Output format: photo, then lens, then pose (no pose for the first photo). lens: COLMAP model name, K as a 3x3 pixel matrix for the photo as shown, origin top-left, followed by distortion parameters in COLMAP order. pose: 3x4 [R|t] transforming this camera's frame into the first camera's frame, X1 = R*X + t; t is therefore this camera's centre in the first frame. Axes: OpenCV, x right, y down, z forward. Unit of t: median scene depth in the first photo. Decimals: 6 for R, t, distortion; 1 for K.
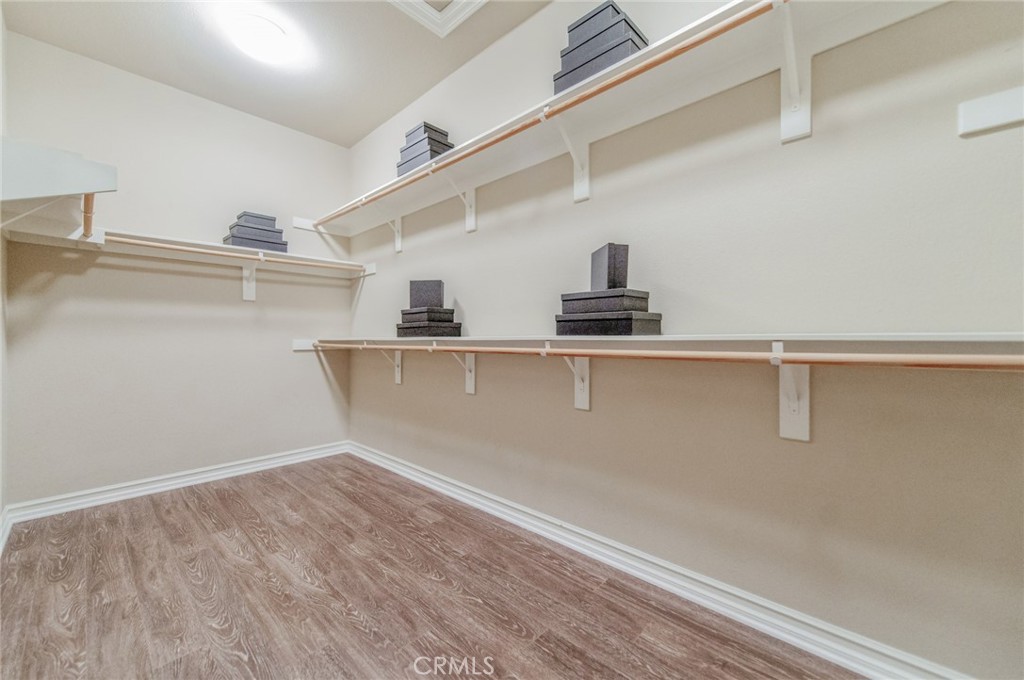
lens RADIAL K [[403.2, 0, 504.2], [0, 403.2, 339.3], [0, 0, 1]] dist [0.009548, -0.001652]
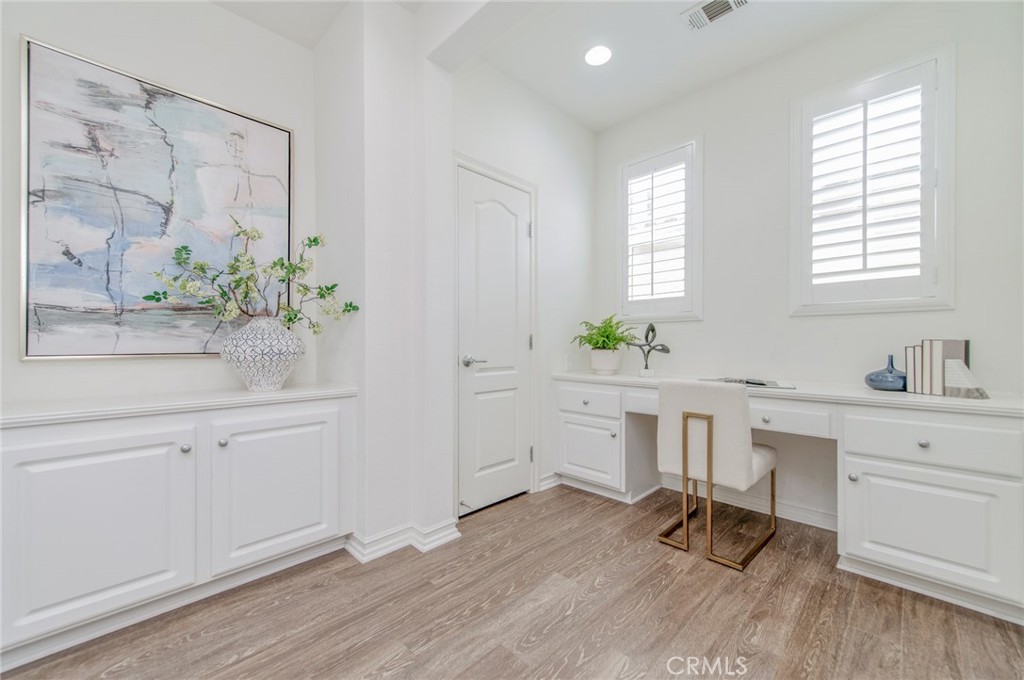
lens RADIAL K [[403.2, 0, 505.4], [0, 403.2, 342.9], [0, 0, 1]] dist [0.009548, -0.001652]
pose [[-0.017929, 0.008601, -0.999802, 1.537311], [-0.009695, 0.999914, 0.008776, -0.005276], [0.999792, 0.009850, -0.017844, 1.468299]]
